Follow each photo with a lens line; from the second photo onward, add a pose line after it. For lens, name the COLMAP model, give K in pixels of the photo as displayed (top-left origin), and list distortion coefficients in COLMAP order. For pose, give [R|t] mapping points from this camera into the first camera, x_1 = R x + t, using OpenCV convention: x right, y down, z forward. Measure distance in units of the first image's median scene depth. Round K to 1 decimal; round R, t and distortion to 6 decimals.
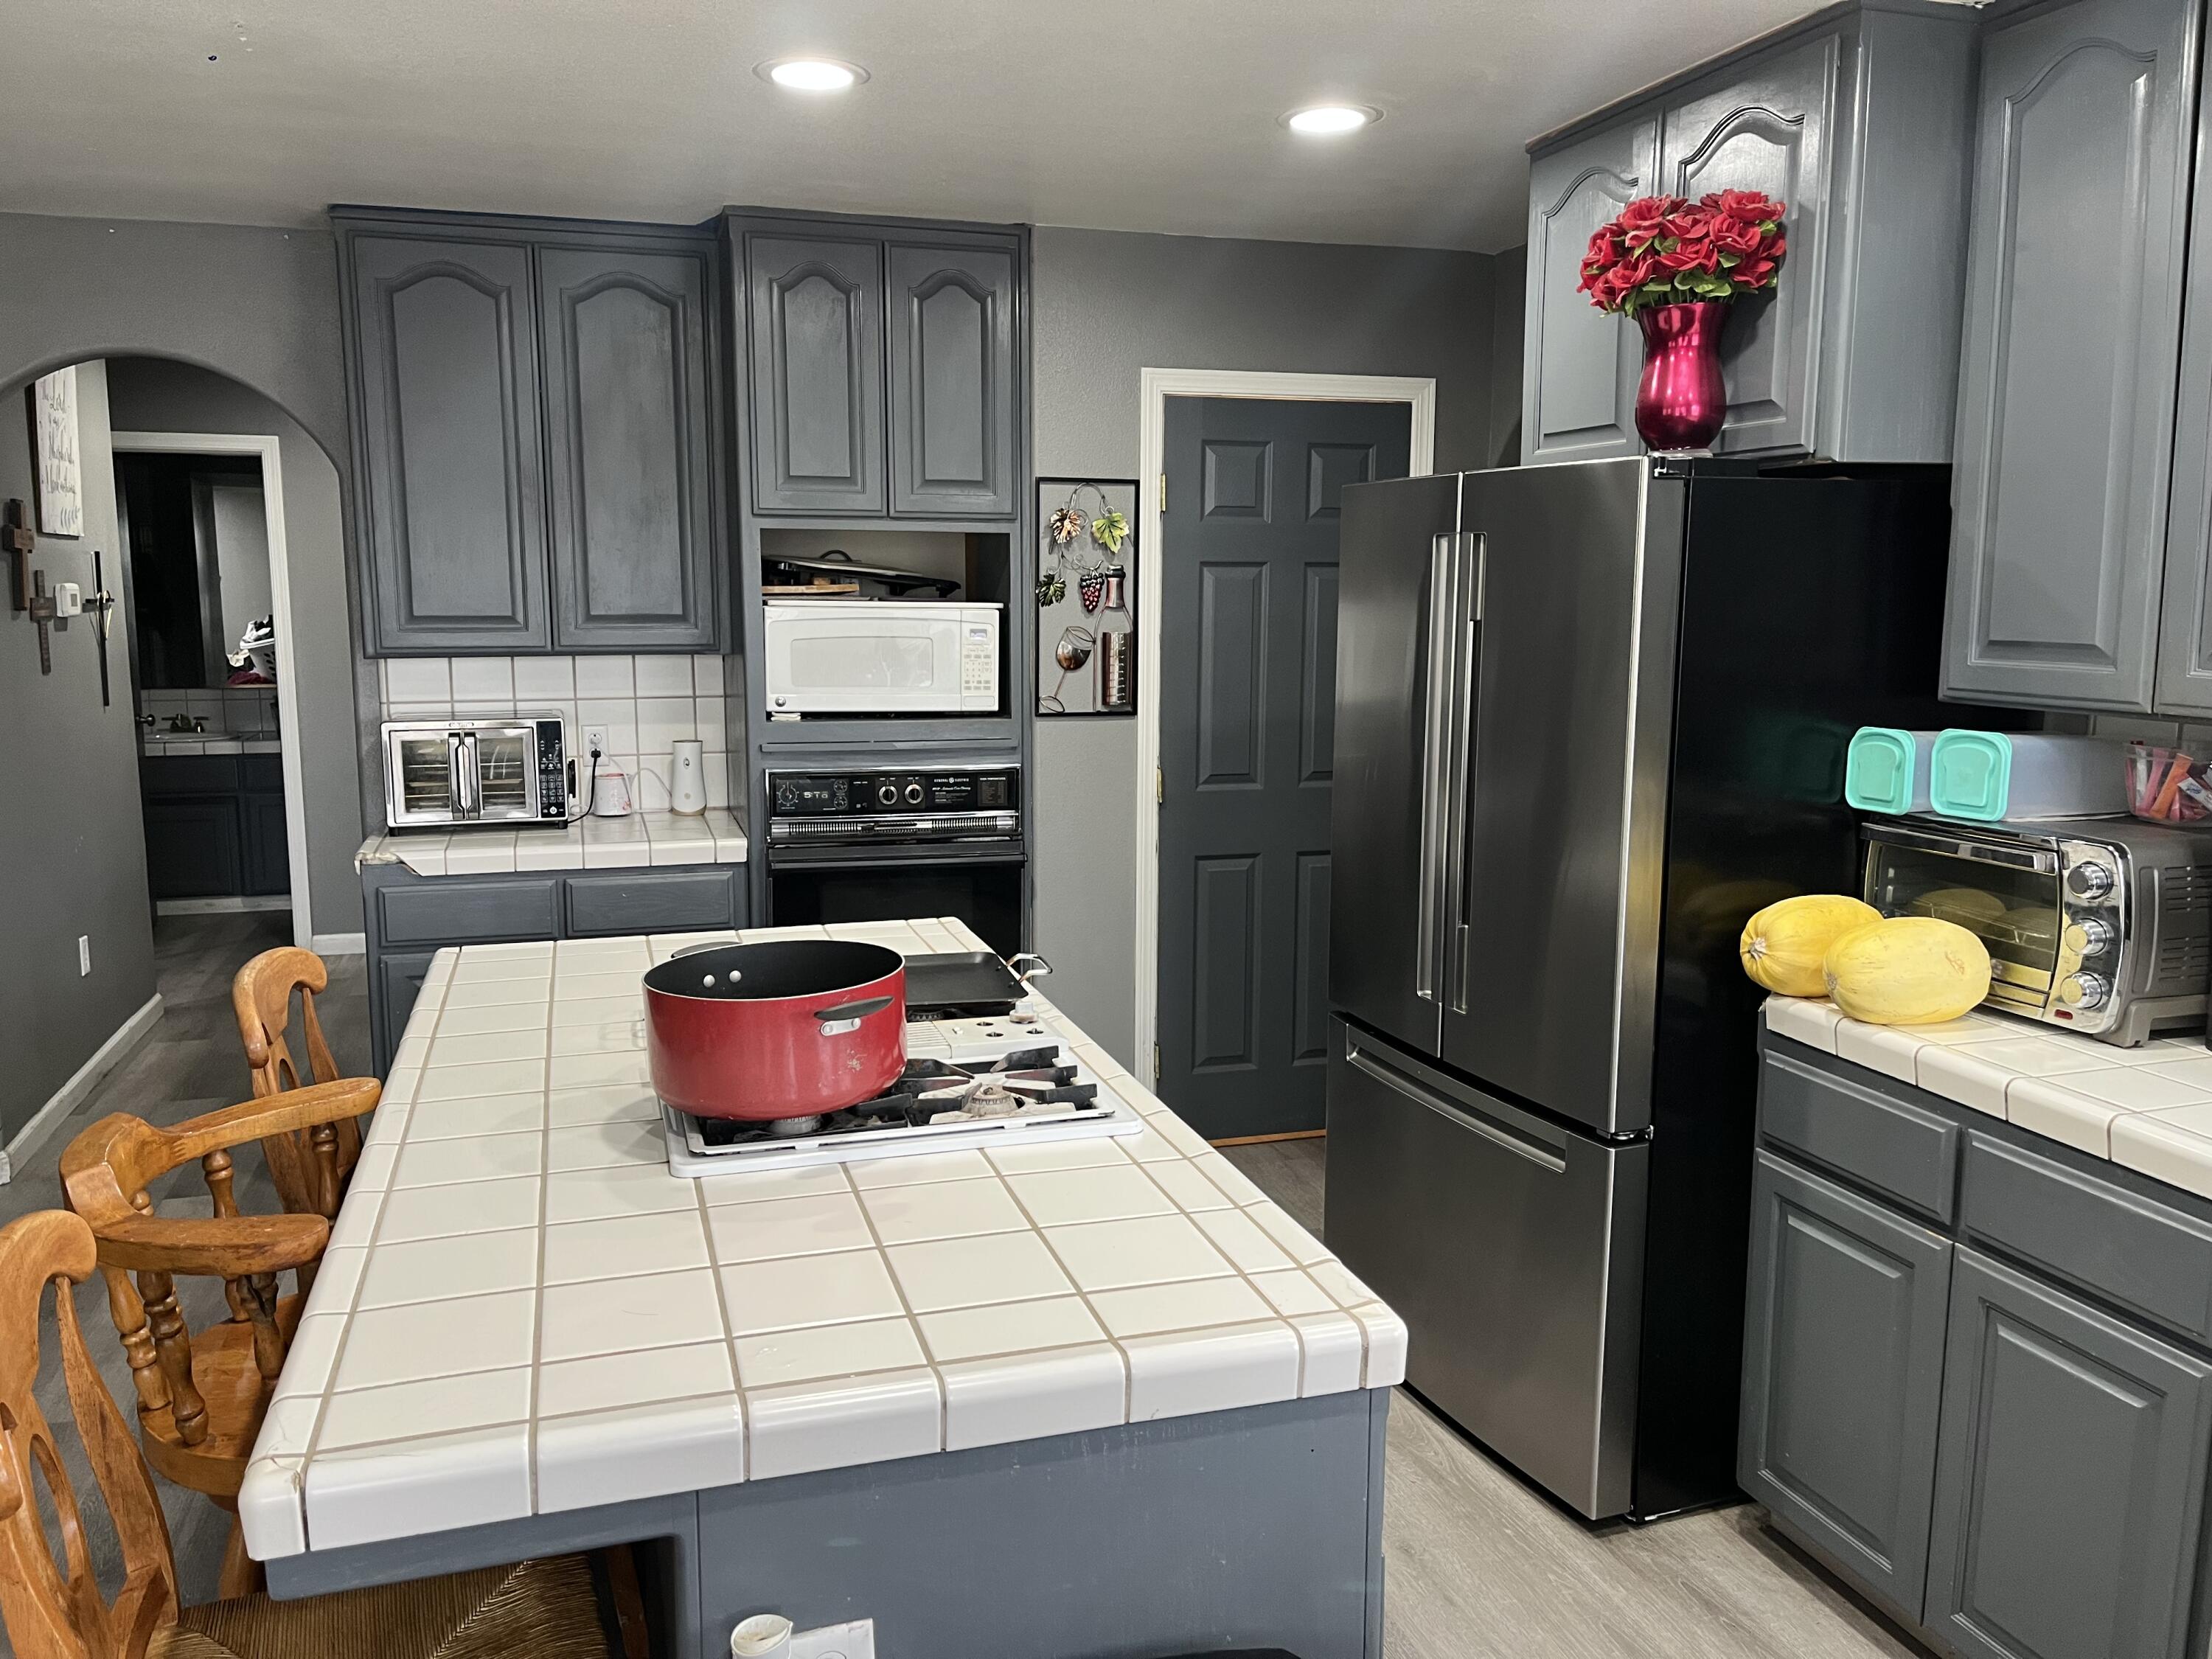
lens RADIAL K [[1672.1, 0, 1106.0], [0, 1672.1, 829.5], [0, 0, 1]] dist [0.072811, -0.108549]
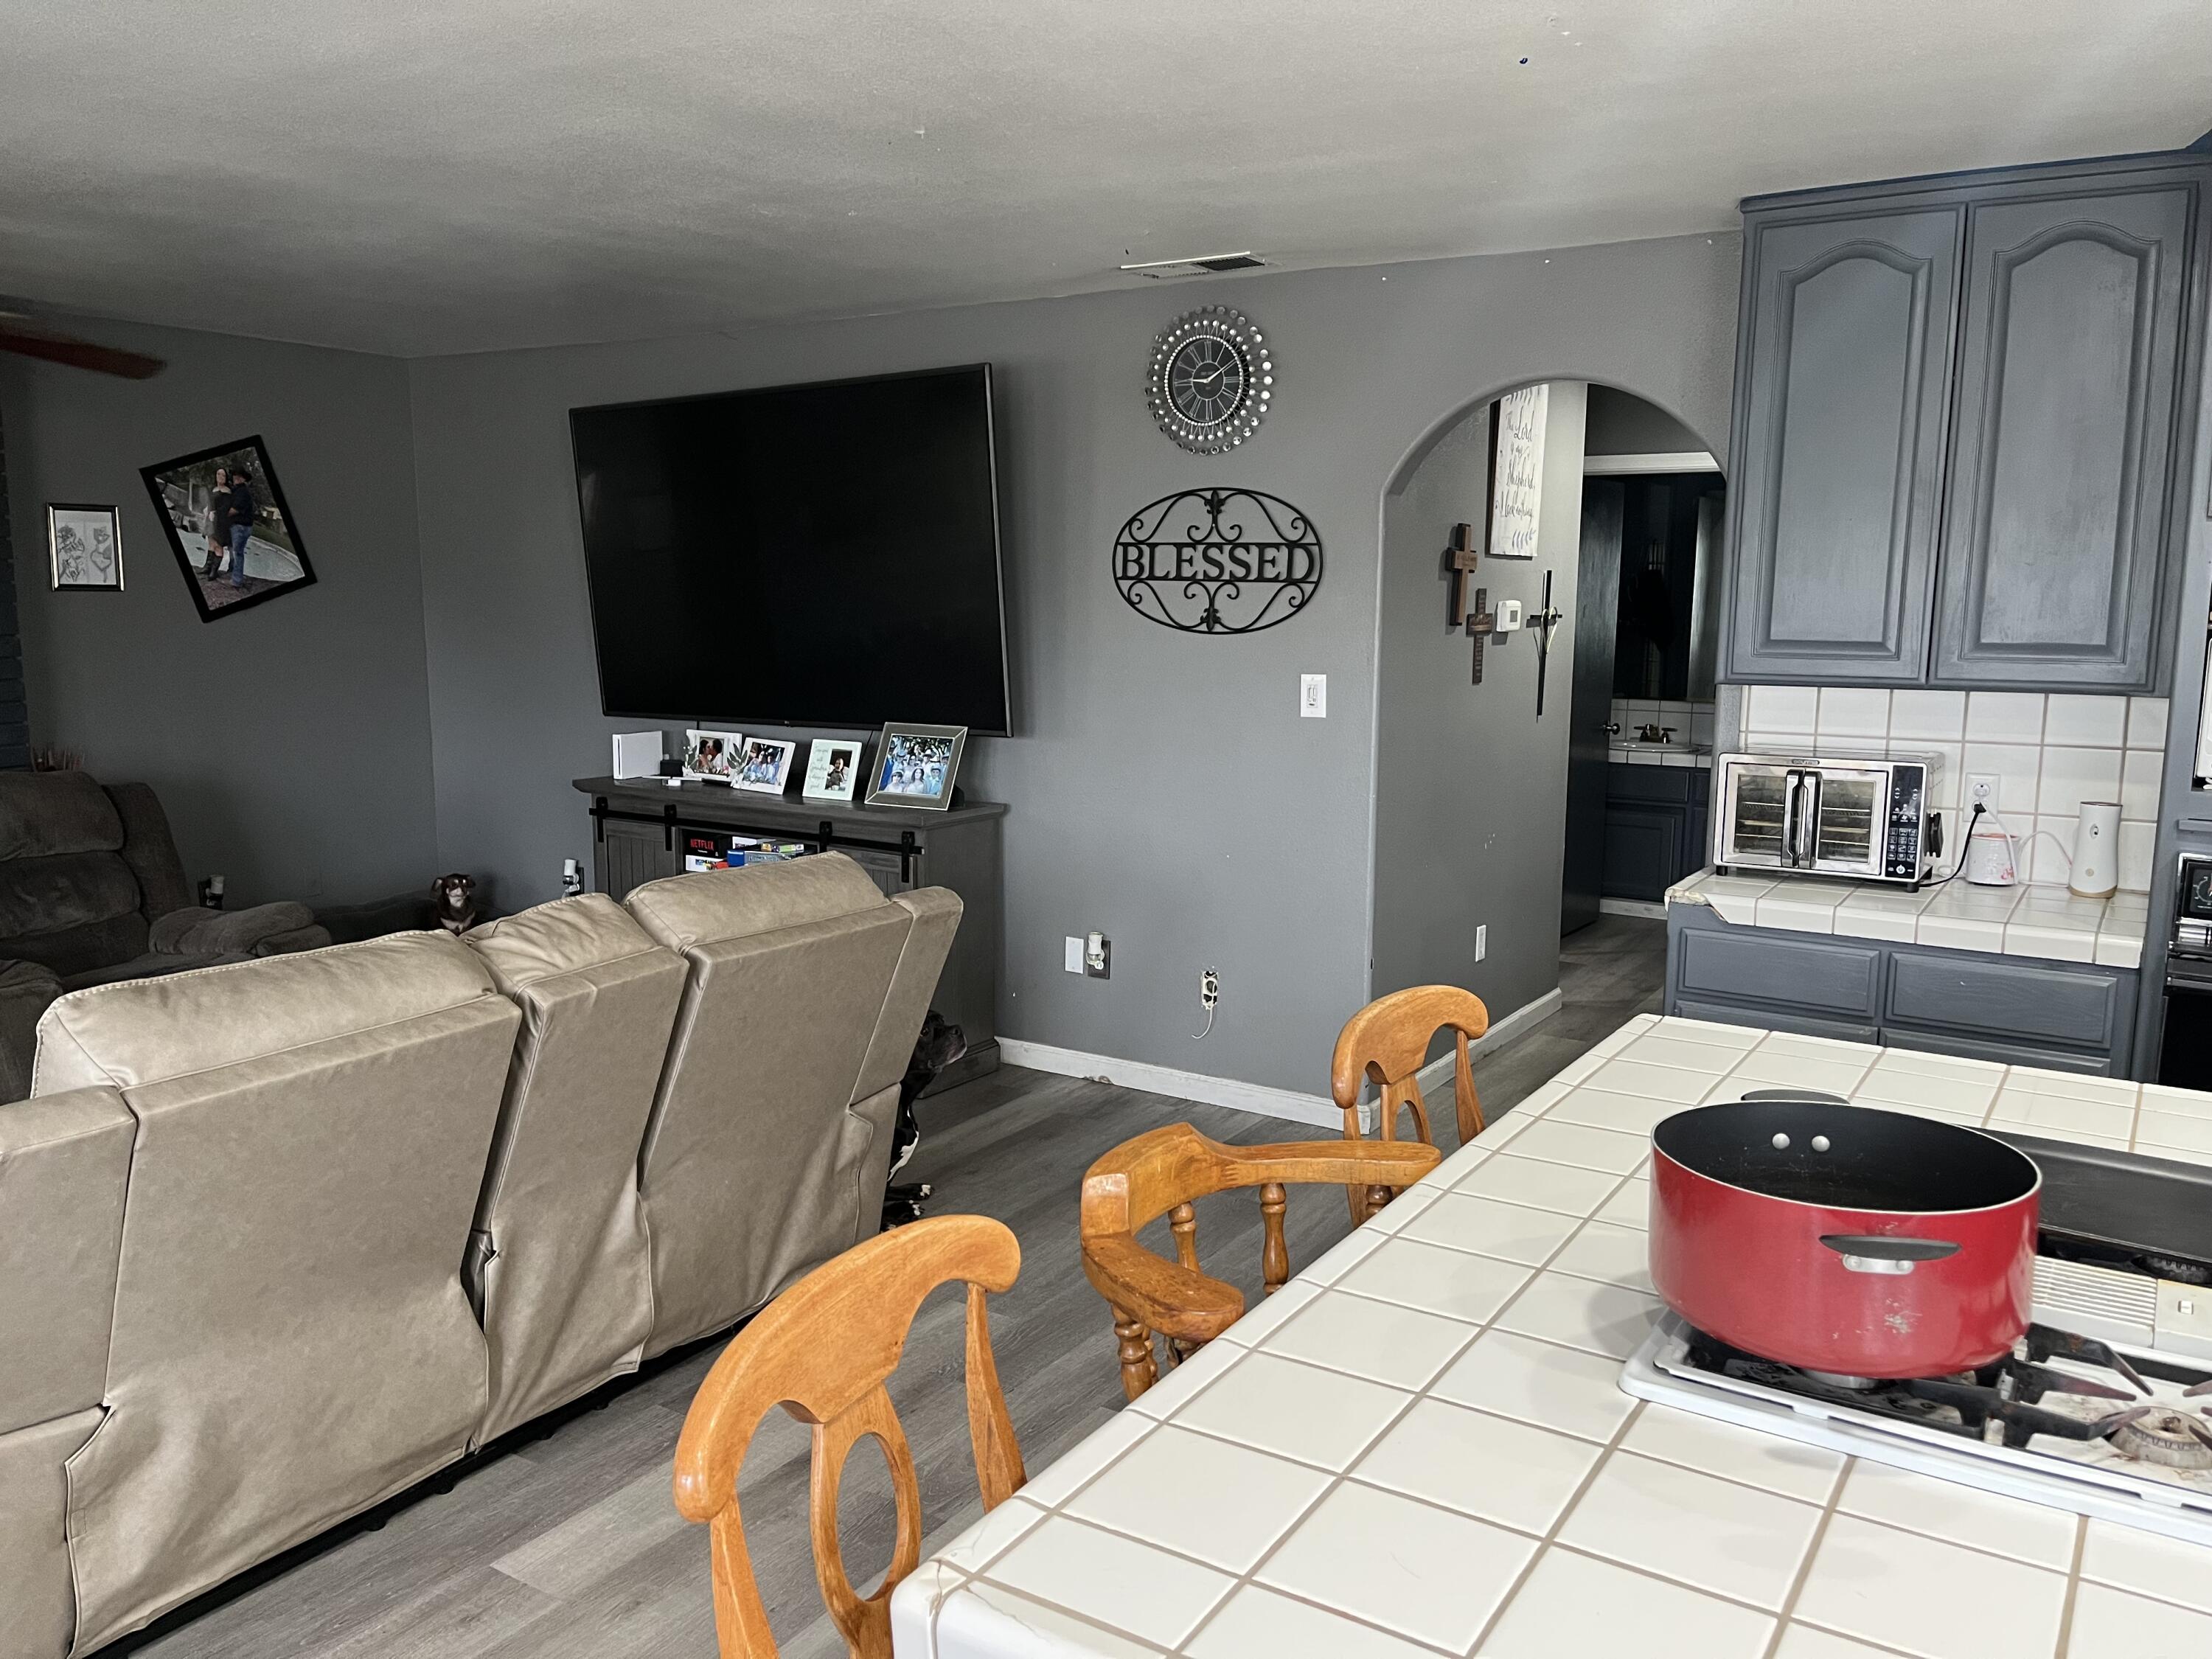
lens RADIAL K [[1677.7, 0, 1099.3], [0, 1677.7, 836.8], [0, 0, 1]] dist [0.080954, -0.116348]
pose [[0.636614, 0.116280, -0.762366, 0.068664], [-0.118117, 0.991605, 0.052611, -0.025479], [0.762083, 0.056555, 0.645005, 0.133478]]
